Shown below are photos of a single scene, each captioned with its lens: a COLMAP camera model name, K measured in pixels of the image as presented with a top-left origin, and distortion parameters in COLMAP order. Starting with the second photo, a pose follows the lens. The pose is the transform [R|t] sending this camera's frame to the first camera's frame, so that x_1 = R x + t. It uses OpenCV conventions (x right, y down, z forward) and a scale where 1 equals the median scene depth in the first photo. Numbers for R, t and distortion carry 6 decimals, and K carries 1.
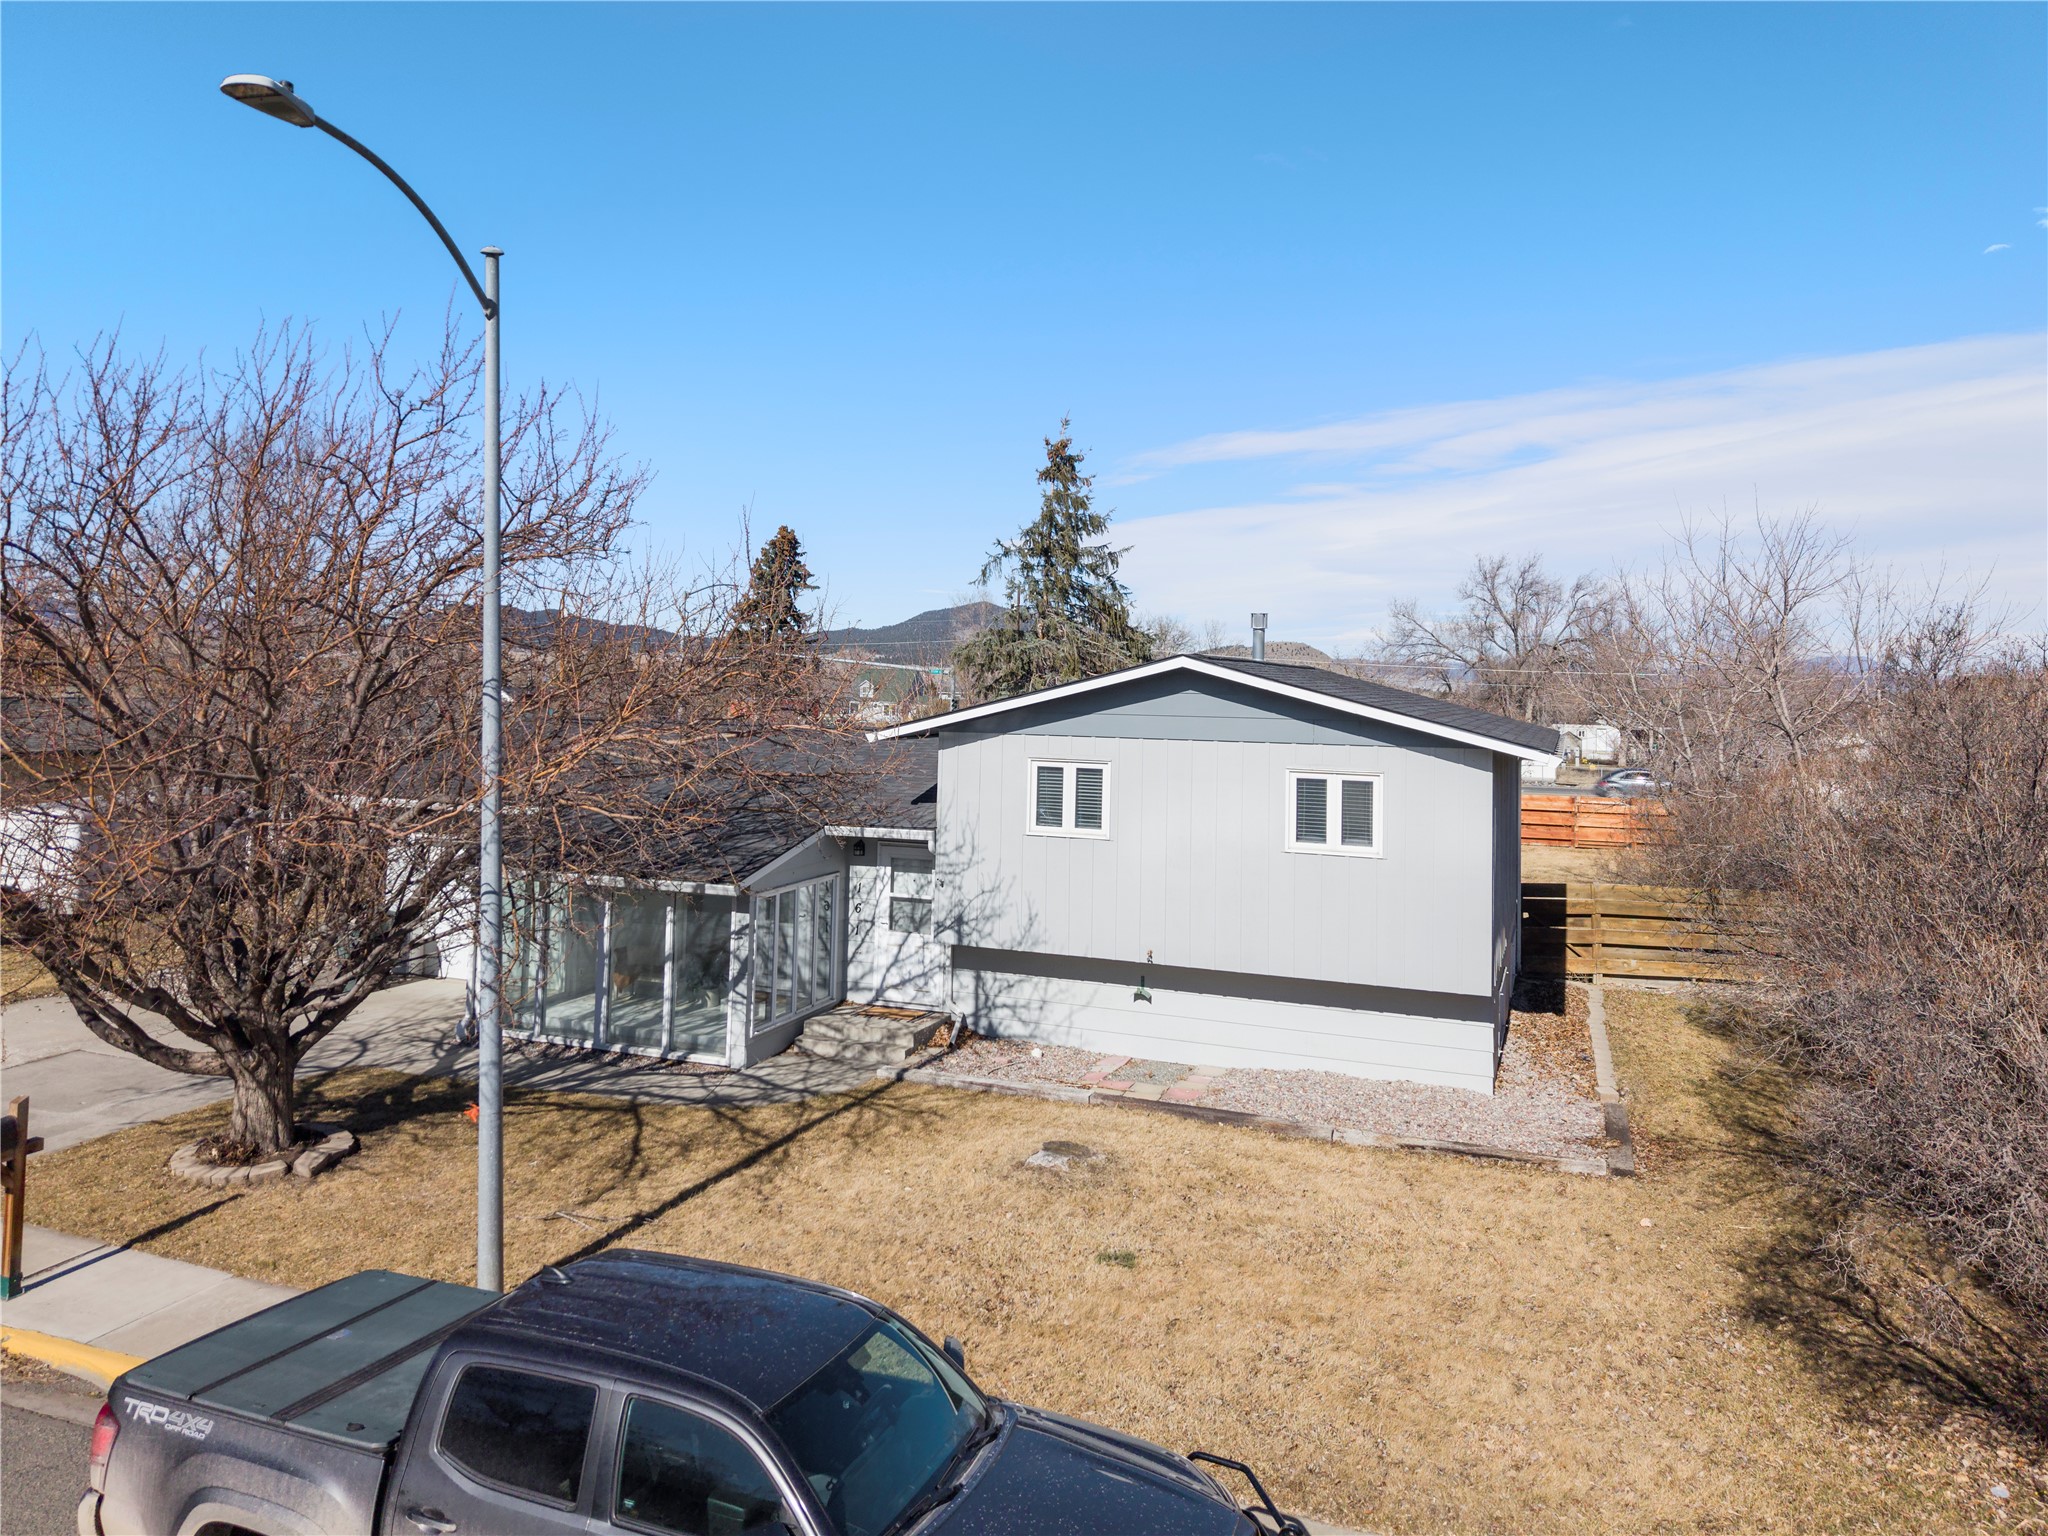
lens RADIAL K [[1419.9, 0, 1008.2], [0, 1419.9, 638.3], [0, 0, 1]] dist [0.040418, -0.031698]
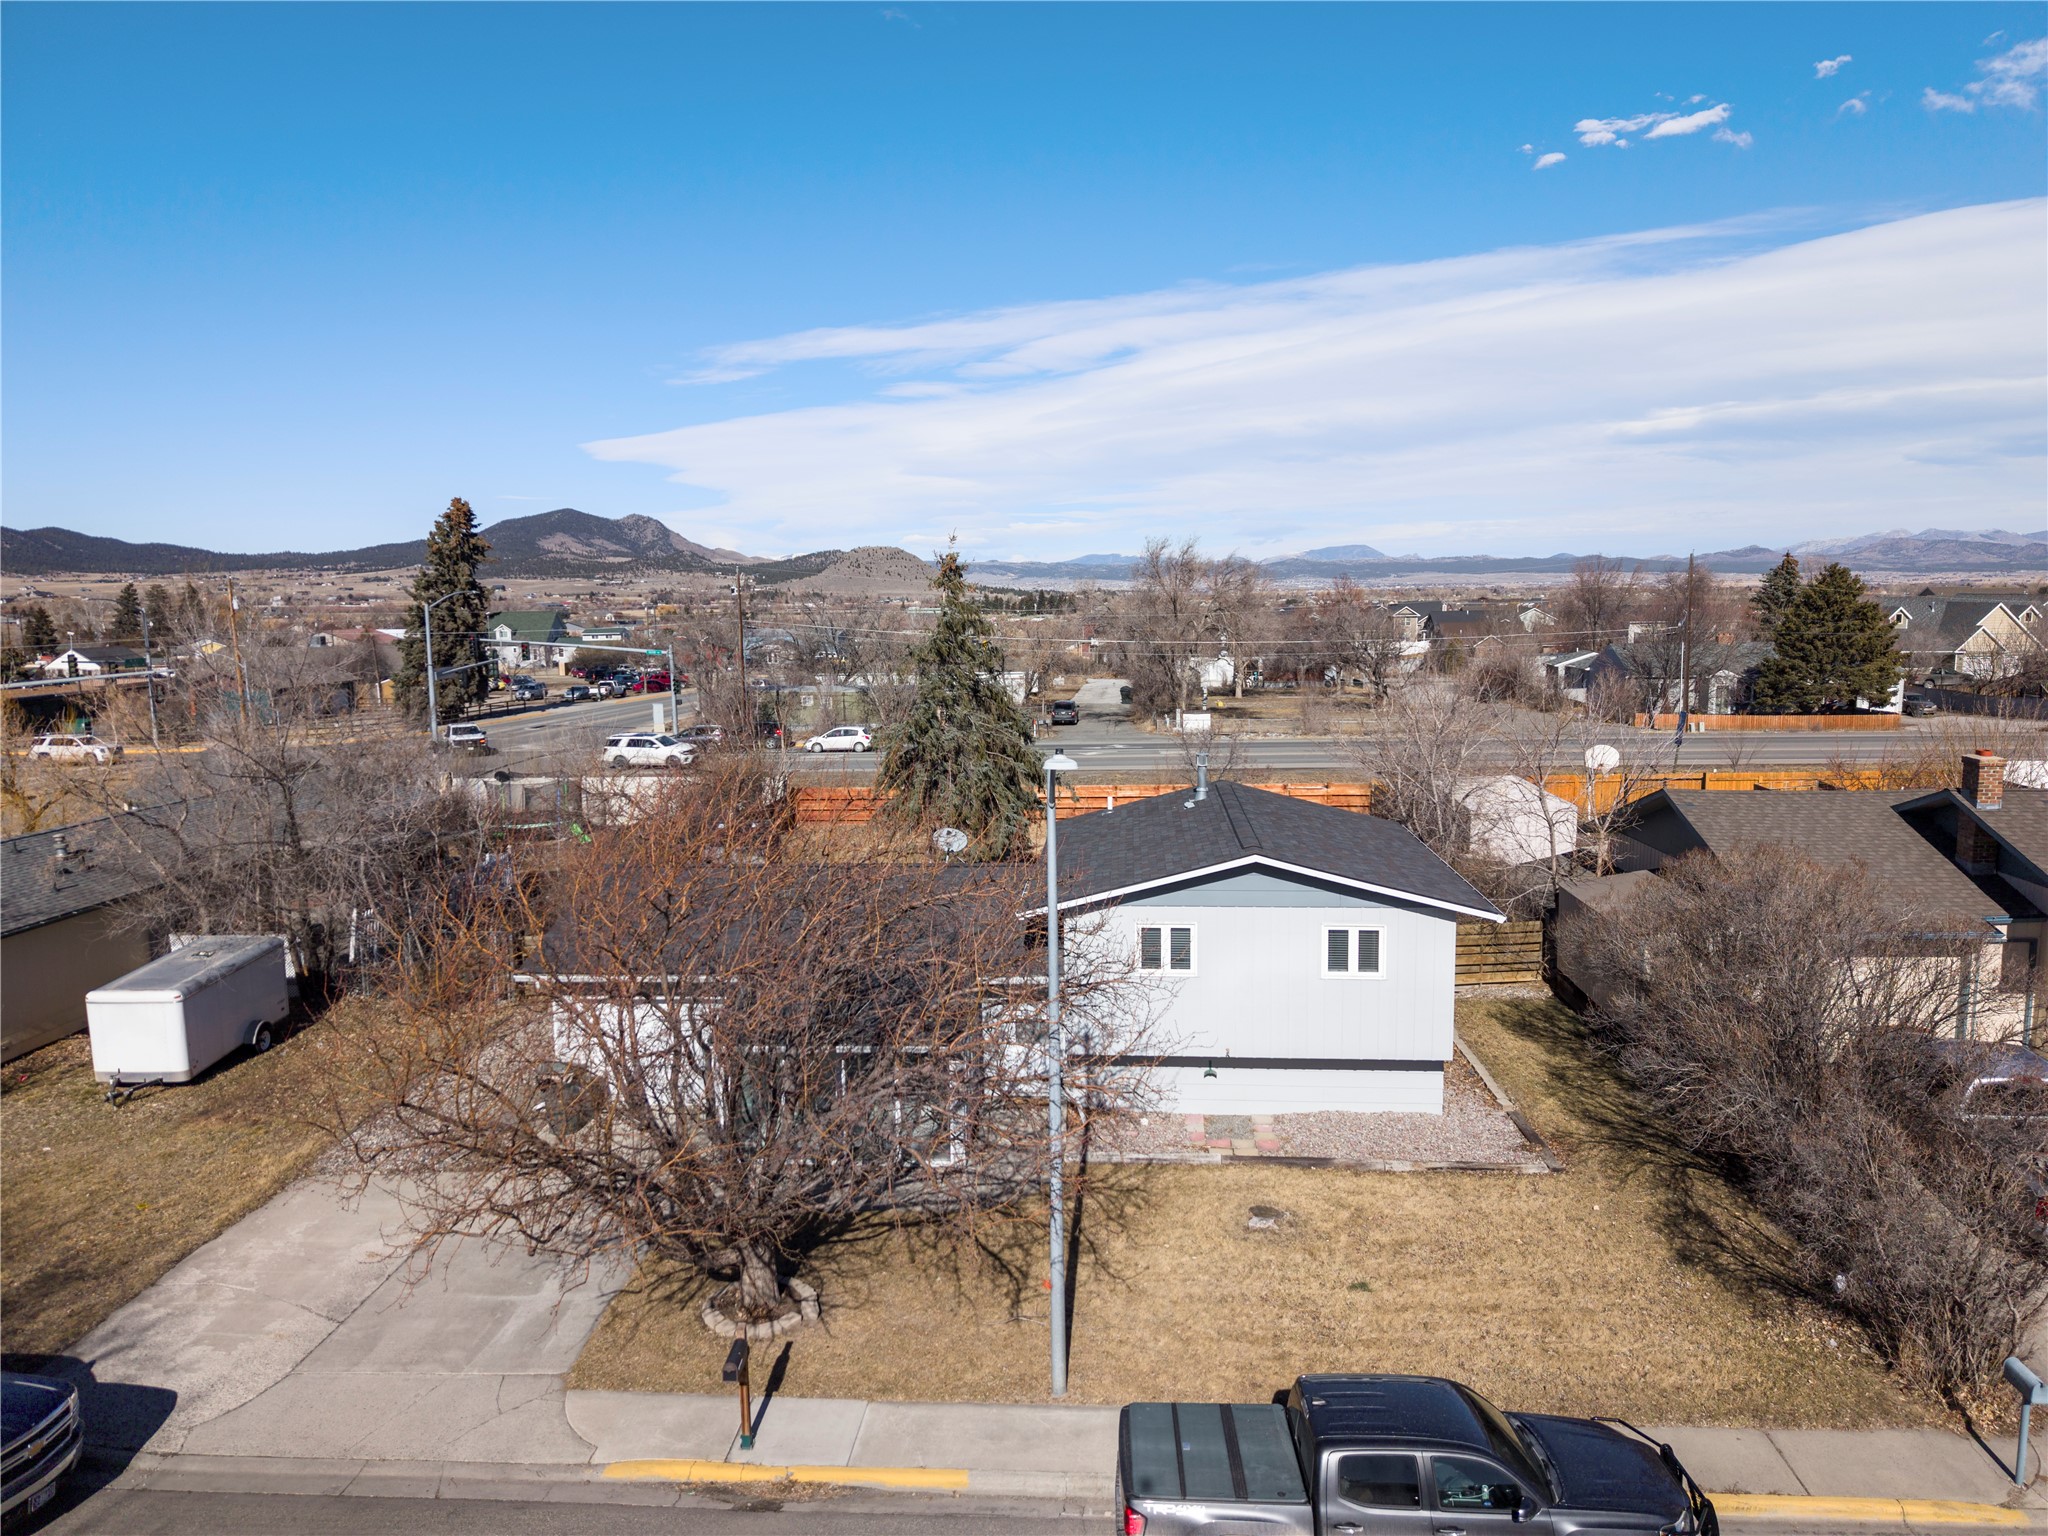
lens RADIAL K [[1372.2, 0, 1024.0], [0, 1372.2, 768.0], [0, 0, 1]] dist [0.044758, -0.047981]
pose [[0.954224, -0.070727, 0.290609, -0.520014], [0.021800, 0.985501, 0.168263, -0.325997], [-0.298296, -0.154225, 0.941931, -0.240255]]
